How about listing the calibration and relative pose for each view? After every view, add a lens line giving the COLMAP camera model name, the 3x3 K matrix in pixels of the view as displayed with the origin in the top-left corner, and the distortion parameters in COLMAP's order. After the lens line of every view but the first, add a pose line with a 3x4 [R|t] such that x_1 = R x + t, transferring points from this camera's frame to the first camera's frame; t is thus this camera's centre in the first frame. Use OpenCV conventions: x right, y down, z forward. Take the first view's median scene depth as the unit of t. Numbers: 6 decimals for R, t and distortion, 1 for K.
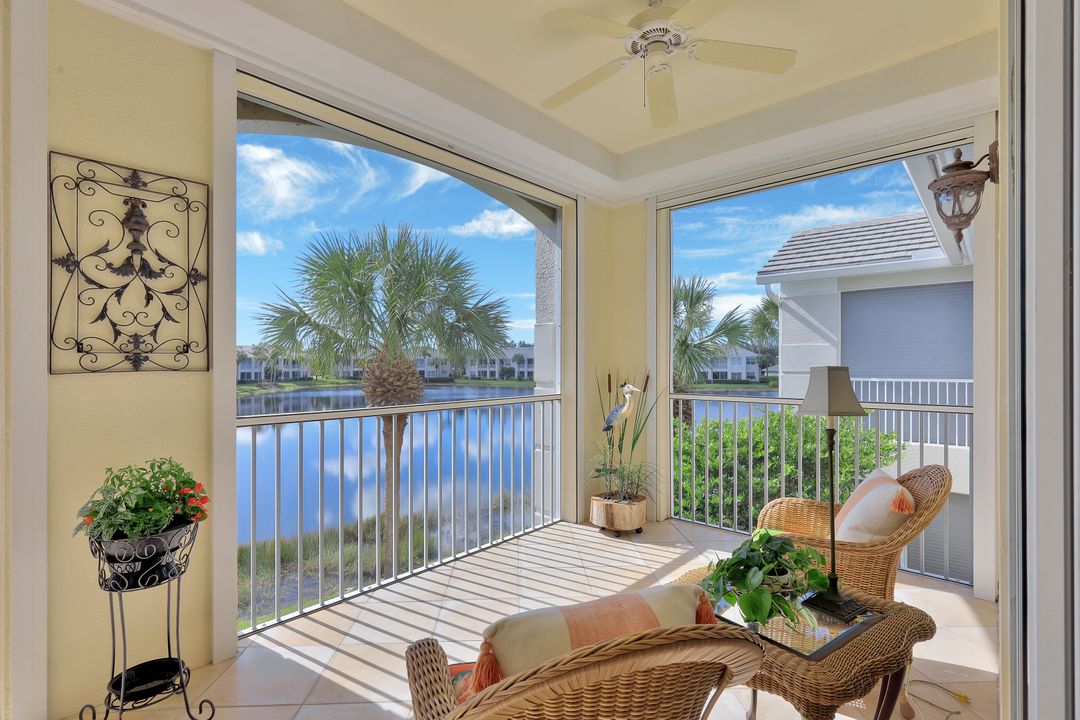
lens RADIAL K [[499.9, 0, 492.3], [0, 499.9, 366.3], [0, 0, 1]] dist [0.003964, 0.000905]
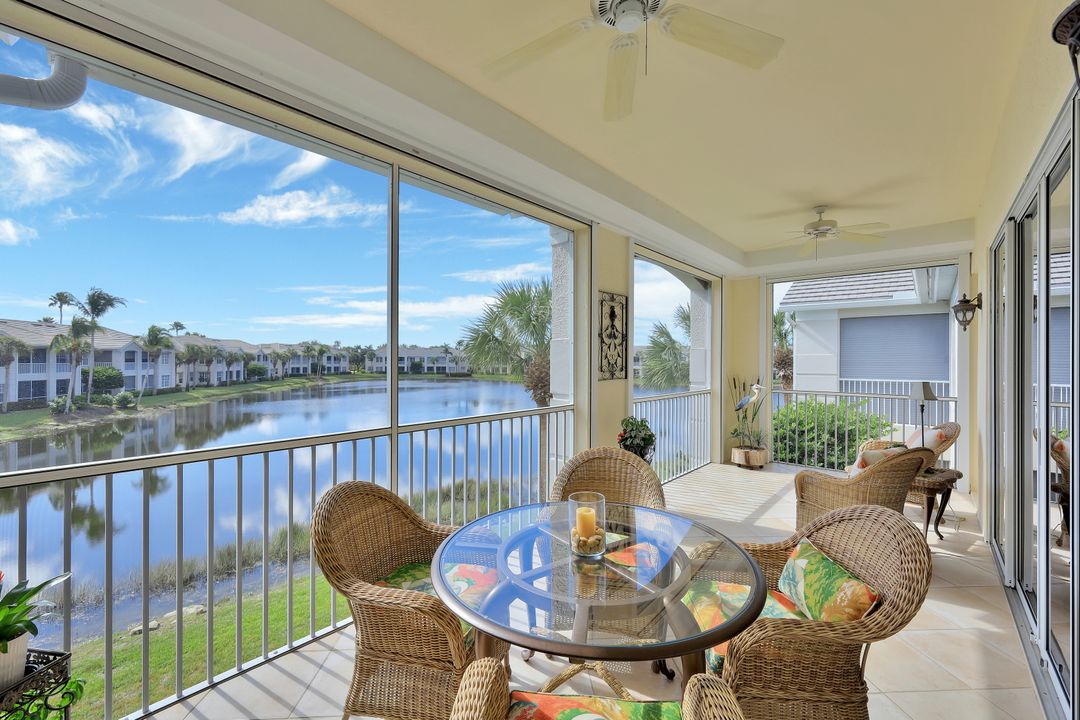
lens RADIAL K [[441.9, 0, 495.4], [0, 441.9, 363.1], [0, 0, 1]] dist [0.008433, 0.000016]
pose [[0.999876, 0.007299, 0.013930, -0.647624], [-0.007320, 0.999972, 0.001447, -0.033198], [-0.013919, -0.001549, 0.999902, -0.535687]]
